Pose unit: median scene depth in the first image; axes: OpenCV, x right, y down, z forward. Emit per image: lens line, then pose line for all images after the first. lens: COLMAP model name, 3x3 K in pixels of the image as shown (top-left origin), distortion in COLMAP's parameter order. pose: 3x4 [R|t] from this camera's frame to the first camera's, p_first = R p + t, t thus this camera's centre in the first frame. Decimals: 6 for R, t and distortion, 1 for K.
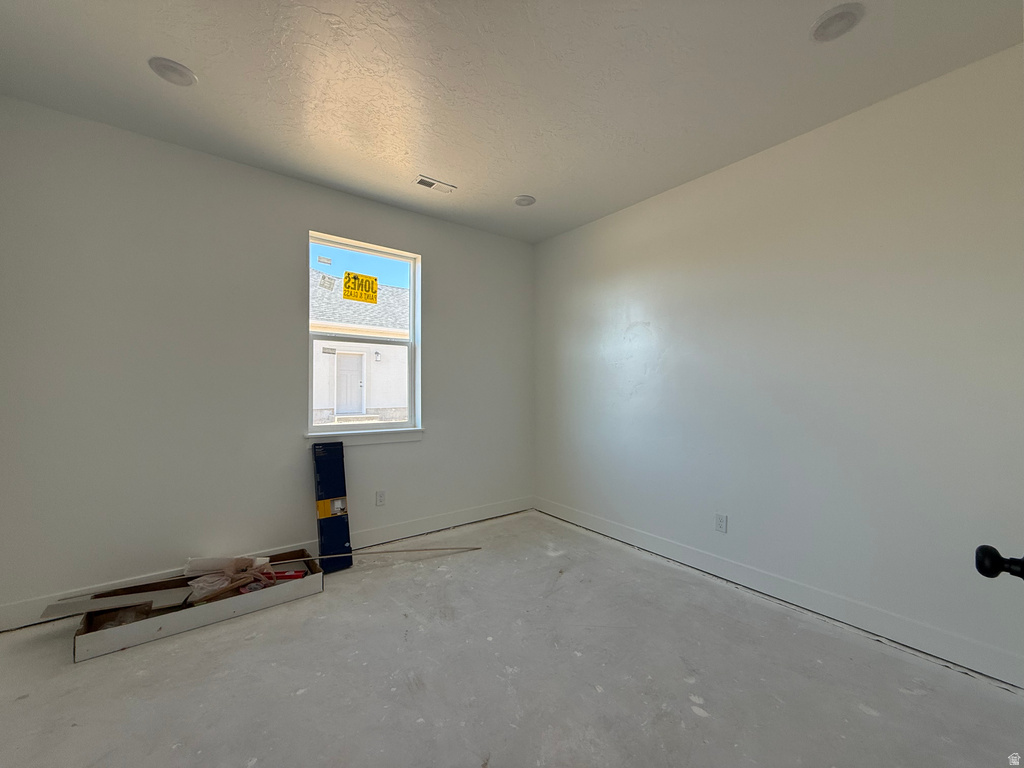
lens RADIAL K [[413.5, 0, 503.1], [0, 413.5, 387.0], [0, 0, 1]] dist [-0.001450, 0.000372]
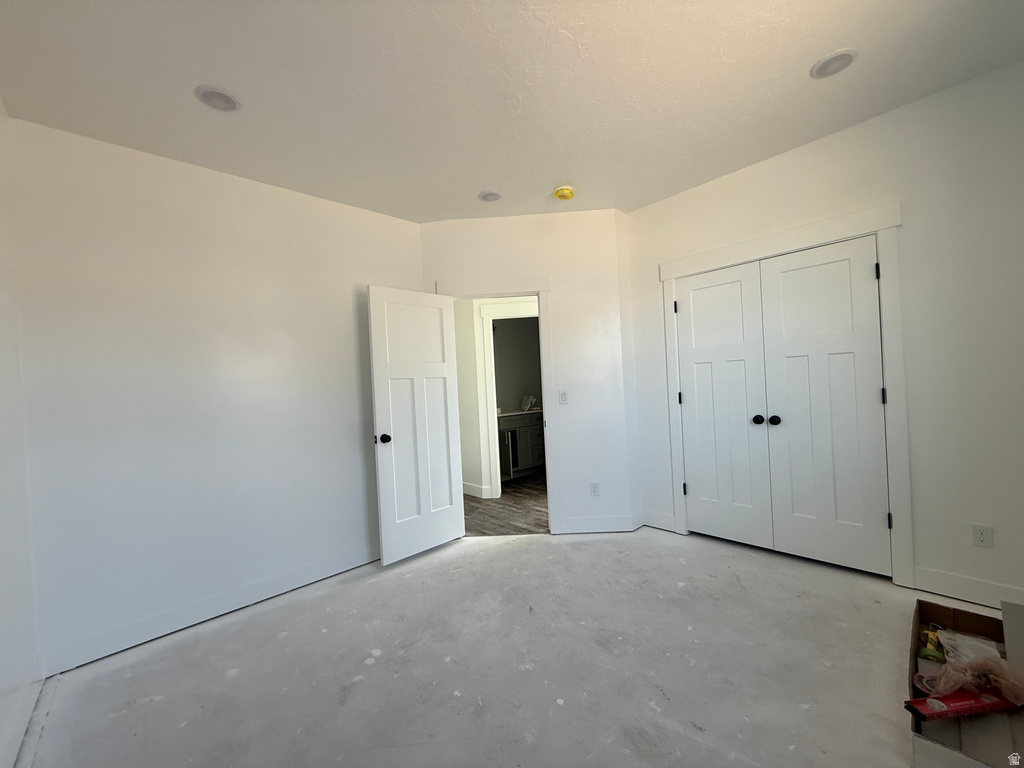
lens RADIAL K [[413.5, 0, 511.7], [0, 413.5, 385.6], [0, 0, 1]] dist [-0.001450, 0.000372]
pose [[-0.992046, 0.049097, -0.115905, 0.134687], [0.050625, 0.998665, -0.010269, -0.010560], [0.115246, -0.016055, -0.993207, 1.924291]]
